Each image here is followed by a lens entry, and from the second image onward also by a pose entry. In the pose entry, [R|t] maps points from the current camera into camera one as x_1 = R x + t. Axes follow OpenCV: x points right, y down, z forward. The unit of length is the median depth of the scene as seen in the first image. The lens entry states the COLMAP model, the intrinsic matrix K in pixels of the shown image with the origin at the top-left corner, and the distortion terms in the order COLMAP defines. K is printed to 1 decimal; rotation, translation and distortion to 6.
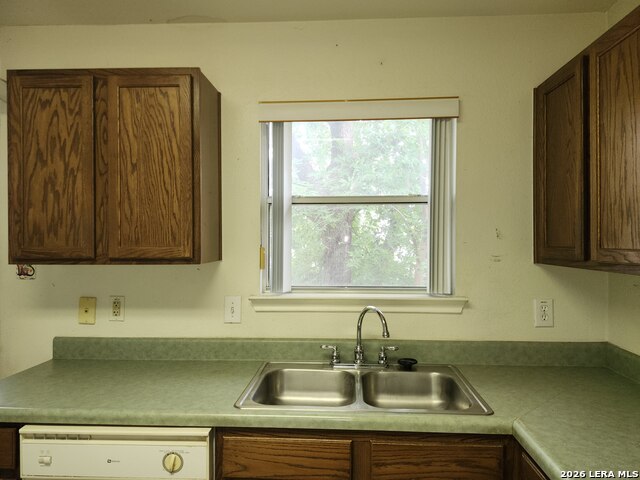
lens RADIAL K [[447.2, 0, 320.1], [0, 447.2, 237.4], [0, 0, 1]] dist [0.048654, -0.048944]
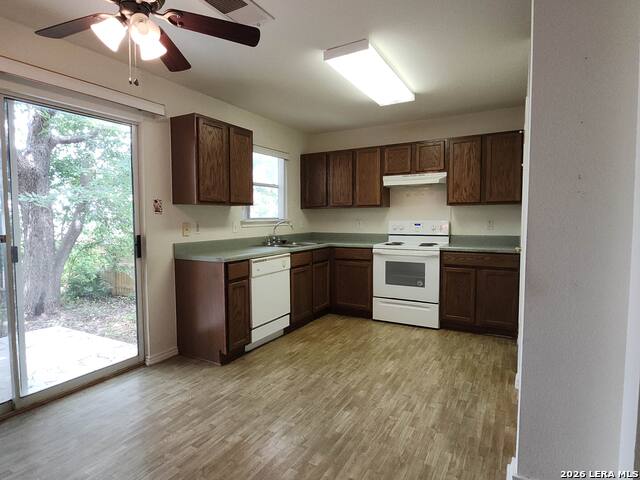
lens RADIAL K [[350.5, 0, 315.7], [0, 350.5, 238.7], [0, 0, 1]] dist [-0.025504, 0.000329]
pose [[0.445200, -0.061252, 0.893334, -1.964901], [-0.002232, 0.997579, 0.069512, 0.109836], [-0.895428, -0.032941, 0.443985, -0.264581]]
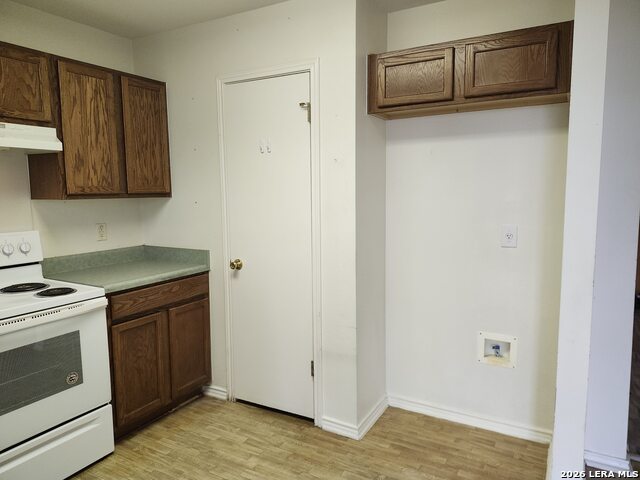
lens RADIAL K [[447.2, 0, 318.6], [0, 447.2, 237.8], [0, 0, 1]] dist [0.048654, -0.048944]
pose [[-0.896181, -0.042858, 0.441613, -0.857735], [-0.000179, 0.995359, 0.096235, 0.031289], [-0.443688, 0.086166, -0.892030, 0.915587]]
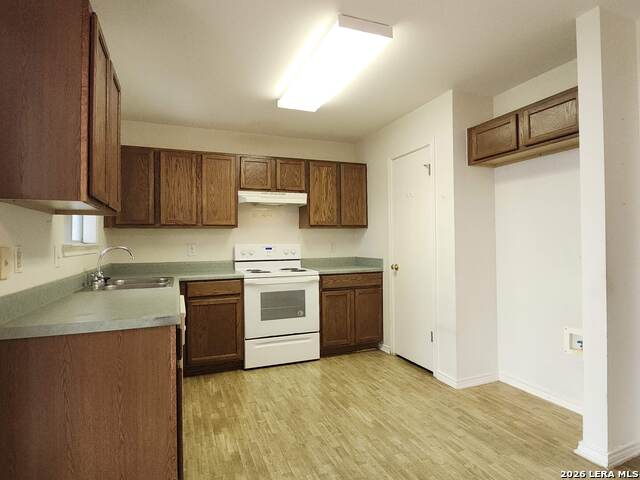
lens RADIAL K [[350.5, 0, 313.8], [0, 350.5, 239.4], [0, 0, 1]] dist [-0.025504, 0.000329]
pose [[-0.417126, 0.007453, 0.908818, -1.552751], [-0.002916, 0.999950, -0.009538, 0.144421], [-0.908844, -0.006629, -0.417083, 0.893262]]
